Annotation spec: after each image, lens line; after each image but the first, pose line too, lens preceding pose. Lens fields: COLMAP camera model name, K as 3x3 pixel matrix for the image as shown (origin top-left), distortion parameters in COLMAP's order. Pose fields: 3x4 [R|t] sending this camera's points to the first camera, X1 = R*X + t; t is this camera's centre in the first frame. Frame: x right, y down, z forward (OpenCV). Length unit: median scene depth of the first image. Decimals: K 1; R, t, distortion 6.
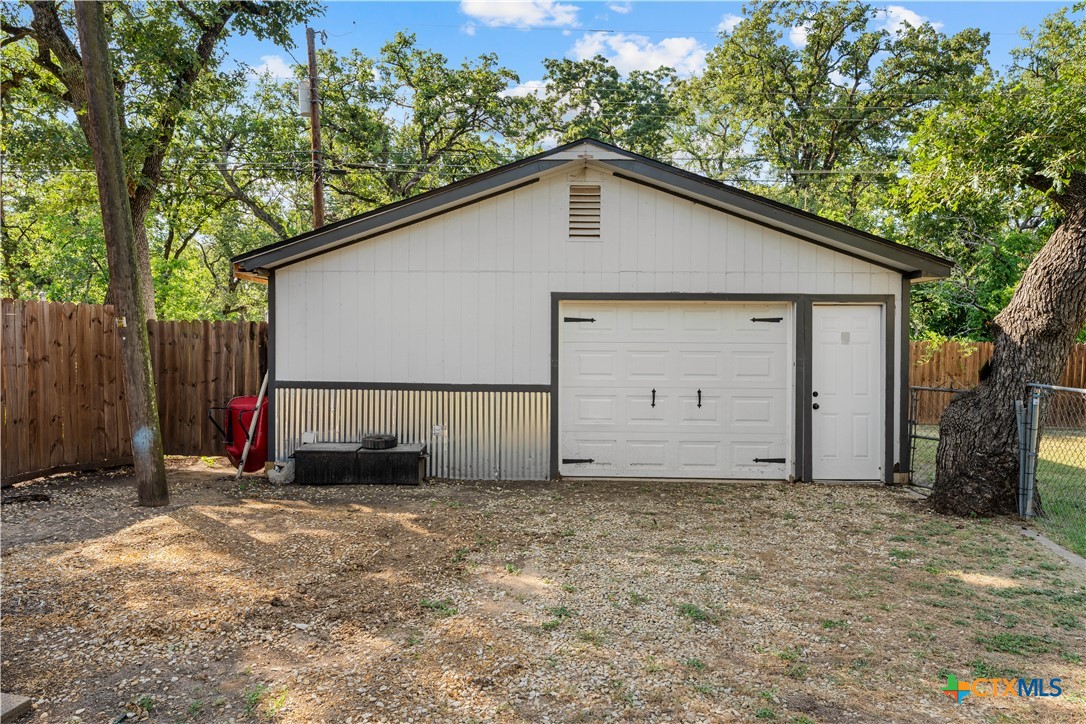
lens RADIAL K [[664.9, 0, 543.0], [0, 664.9, 362.0], [0, 0, 1]] dist [0.003787, 0.001046]
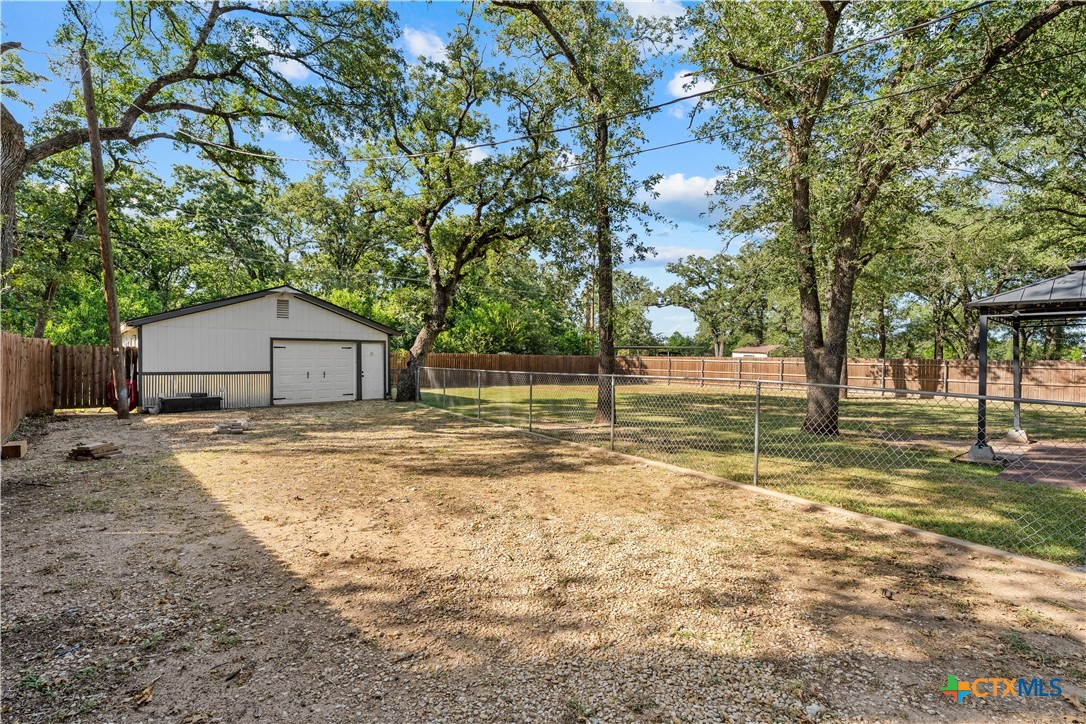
lens RADIAL K [[524.8, 0, 543.0], [0, 524.8, 362.0], [0, 0, 1]] dist [-0.000116, -0.000107]
pose [[0.718283, -0.010650, 0.695670, -0.686564], [0.010208, 0.999937, 0.004768, -0.001961], [-0.695676, 0.003676, 0.718346, -1.338682]]
